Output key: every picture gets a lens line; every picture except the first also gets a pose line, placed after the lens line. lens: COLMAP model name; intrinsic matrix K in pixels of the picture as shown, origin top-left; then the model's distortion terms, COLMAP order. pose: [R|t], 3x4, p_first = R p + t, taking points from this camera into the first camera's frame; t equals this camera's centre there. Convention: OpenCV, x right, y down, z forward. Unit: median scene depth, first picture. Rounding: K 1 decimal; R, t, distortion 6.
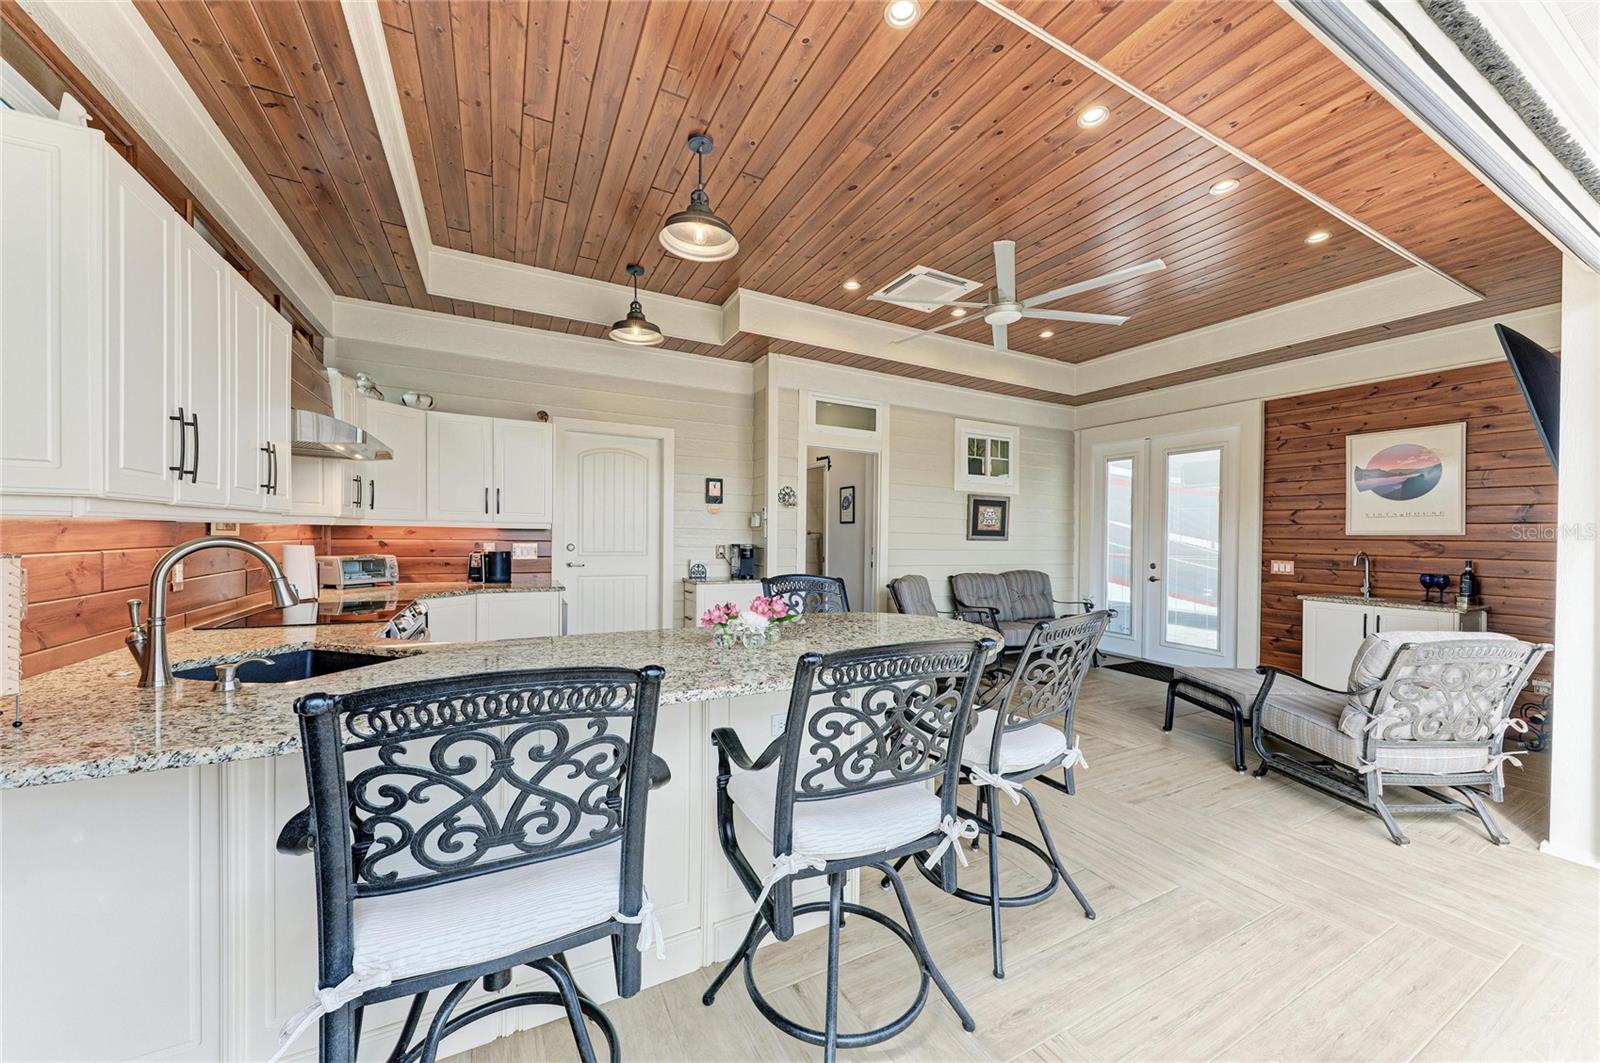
lens RADIAL K [[582.3, 0, 800.0], [0, 582.3, 531.5], [0, 0, 1]] dist [0.017924, -0.007970]
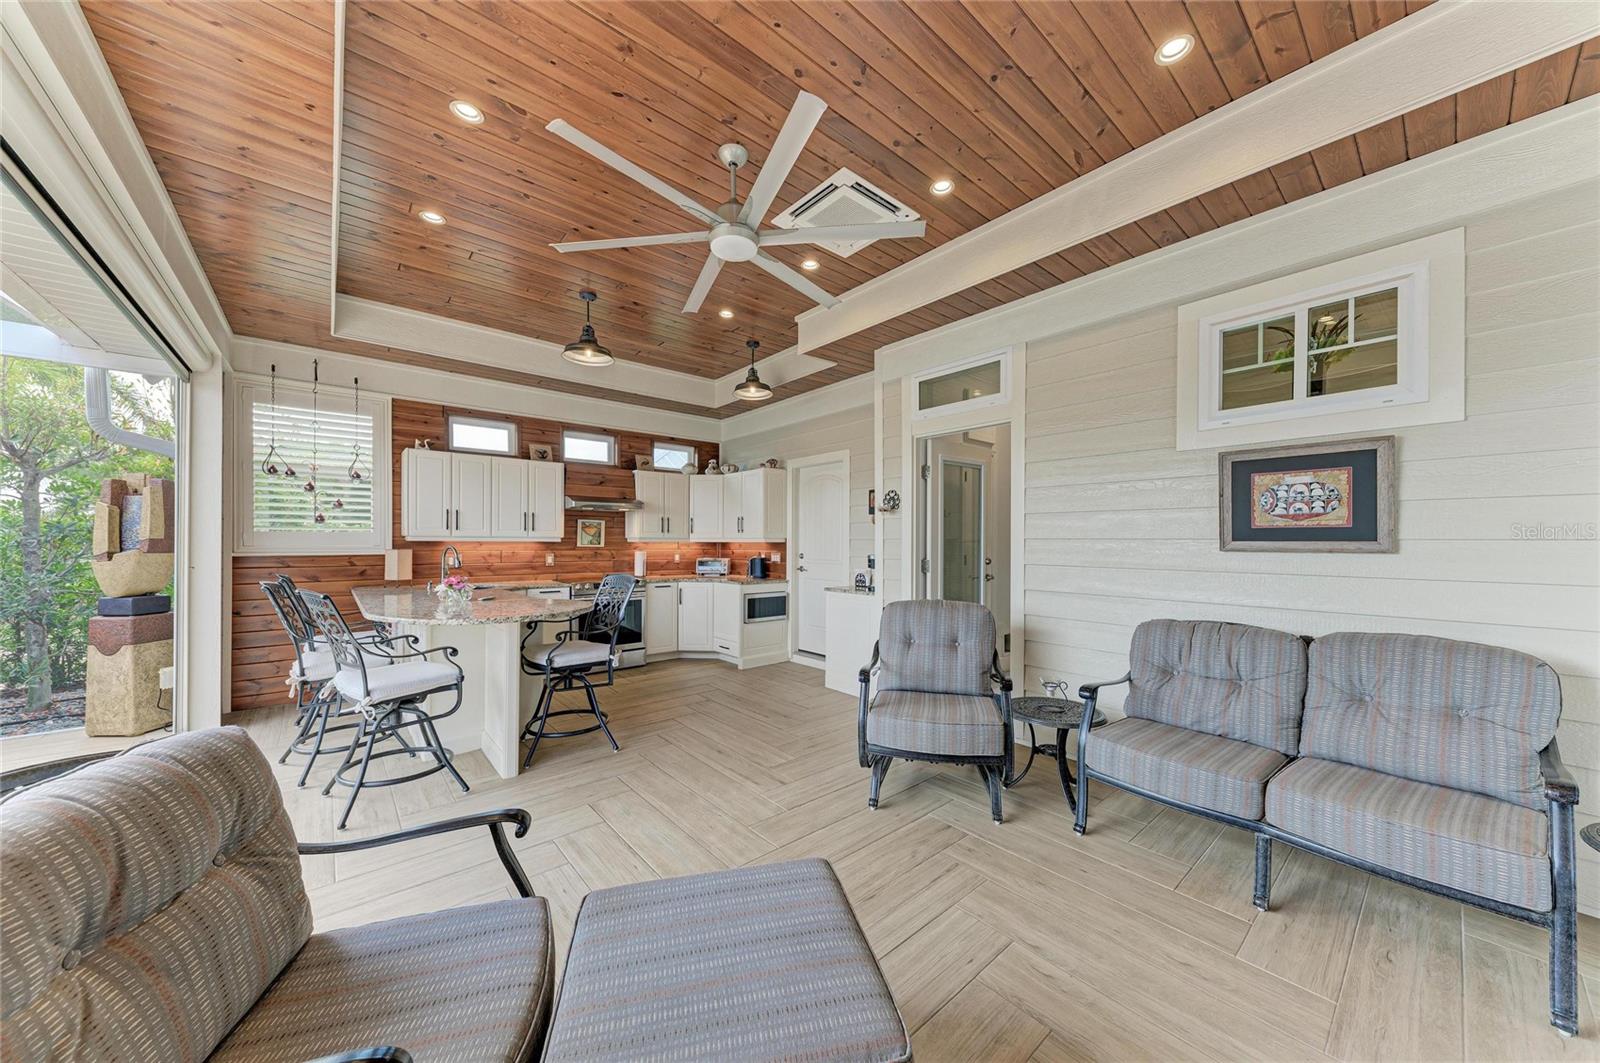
lens RADIAL K [[544.0, 0, 799.1], [0, 544.0, 539.5], [0, 0, 1]] dist [0.001921, 0.000108]
pose [[0.218010, -0.022753, -0.975681, 0.778853], [0.005285, 0.999741, -0.022133, 0.016225], [0.975932, -0.000331, 0.218074, 0.699820]]
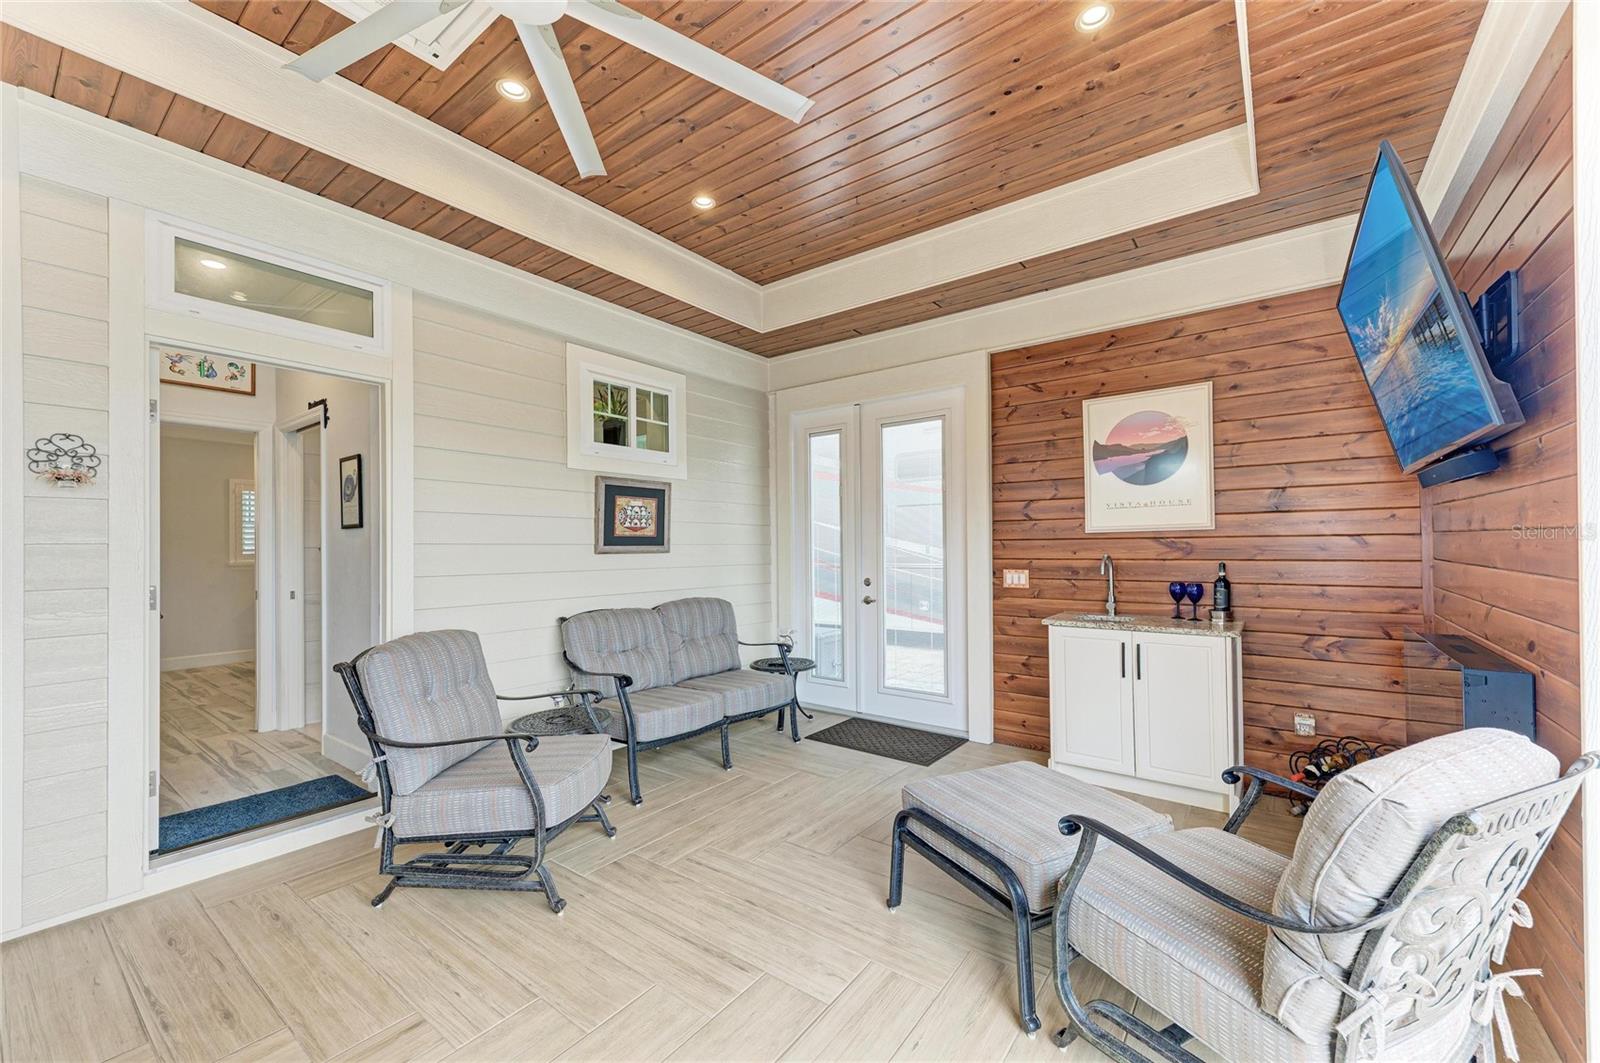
lens RADIAL K [[634.6, 0, 813.3], [0, 634.6, 538.2], [0, 0, 1]] dist [0.004441, 0.000018]
pose [[0.898589, -0.020054, 0.438333, 0.248260], [0.022679, 0.999743, -0.000754, 0.005369], [-0.438205, 0.010618, 0.898813, 0.401770]]
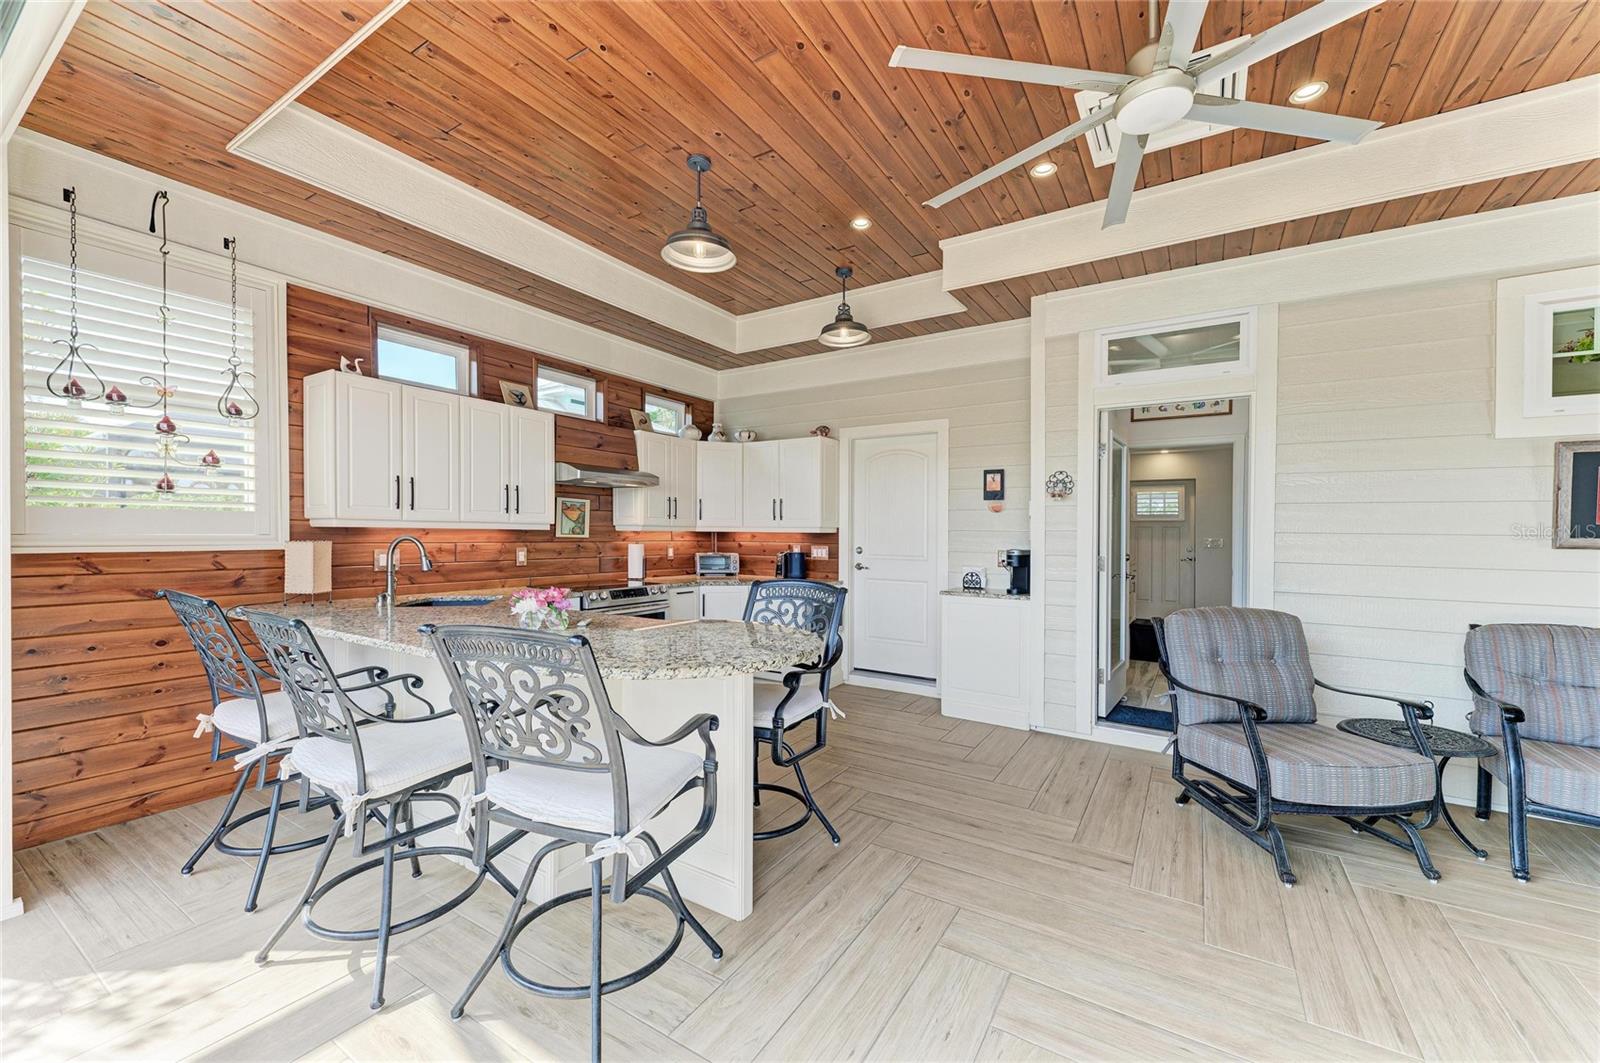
lens RADIAL K [[618.4, 0, 799.1], [0, 618.4, 534.5], [0, 0, 1]] dist [0.001519, -0.000110]
pose [[0.494130, -0.010135, -0.869329, 0.500831], [0.002012, 0.999943, -0.010514, 0.009705], [0.869386, 0.003446, 0.494122, 0.344930]]
